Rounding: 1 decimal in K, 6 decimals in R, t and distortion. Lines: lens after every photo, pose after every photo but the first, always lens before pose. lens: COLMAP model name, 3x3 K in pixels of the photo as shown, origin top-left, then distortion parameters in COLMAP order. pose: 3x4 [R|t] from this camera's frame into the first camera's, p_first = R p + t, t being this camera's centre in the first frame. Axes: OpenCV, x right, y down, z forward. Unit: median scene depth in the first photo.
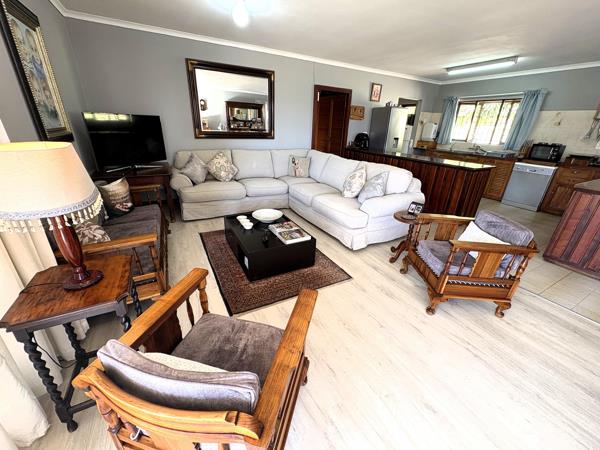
lens RADIAL K [[246.0, 0, 301.3], [0, 246.0, 224.4], [0, 0, 1]] dist [0.000820, -0.000040]
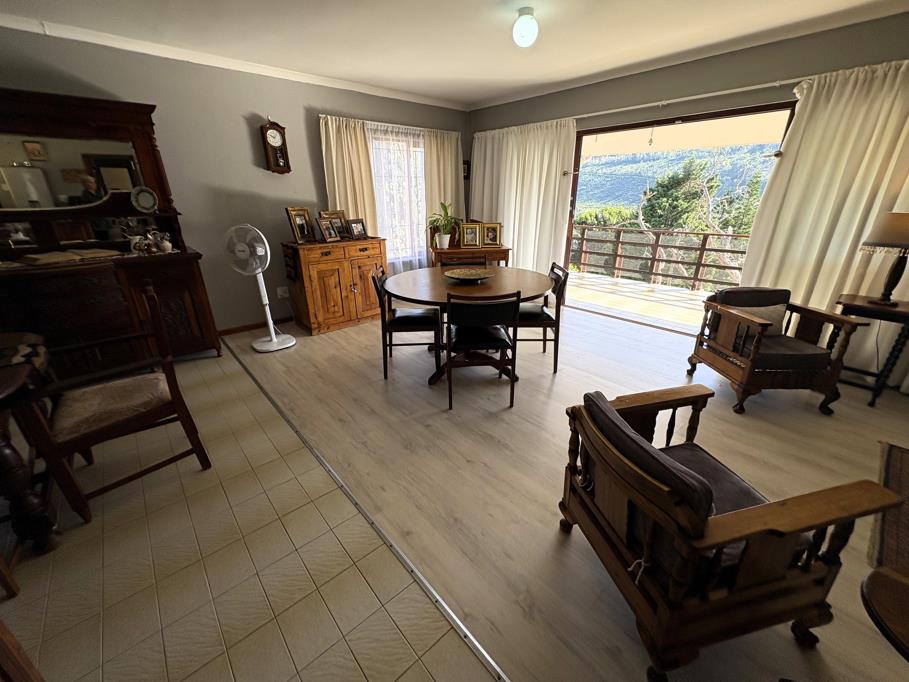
lens RADIAL K [[372.7, 0, 456.5], [0, 372.7, 340.1], [0, 0, 1]] dist [0.000820, -0.000040]
pose [[-0.973363, 0.054895, -0.222600, 0.765226], [-0.113308, 0.728872, 0.675208, -0.298033], [0.199313, 0.682445, -0.703238, 0.797892]]
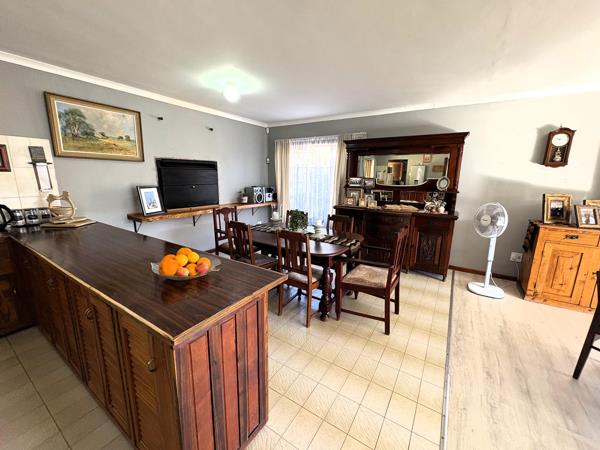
lens RADIAL K [[246.0, 0, 301.3], [0, 246.0, 224.4], [0, 0, 1]] dist [0.000820, -0.000040]
pose [[-0.478213, -0.217821, 0.850803, 0.623432], [0.302650, 0.868543, 0.392474, -0.297749], [-0.824448, 0.445182, -0.349426, 0.728347]]
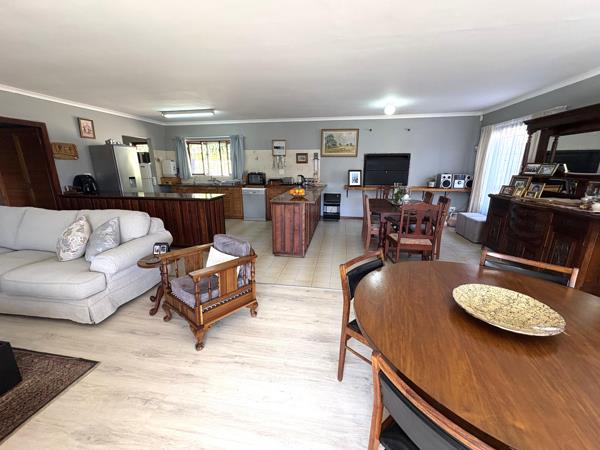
lens RADIAL K [[246.0, 0, 301.3], [0, 246.0, 224.4], [0, 0, 1]] dist [0.000820, -0.000040]
pose [[0.618245, -0.225945, 0.752810, 0.090042], [0.322027, 0.946527, 0.019622, 0.001453], [-0.716988, 0.230293, 0.657946, -0.032493]]
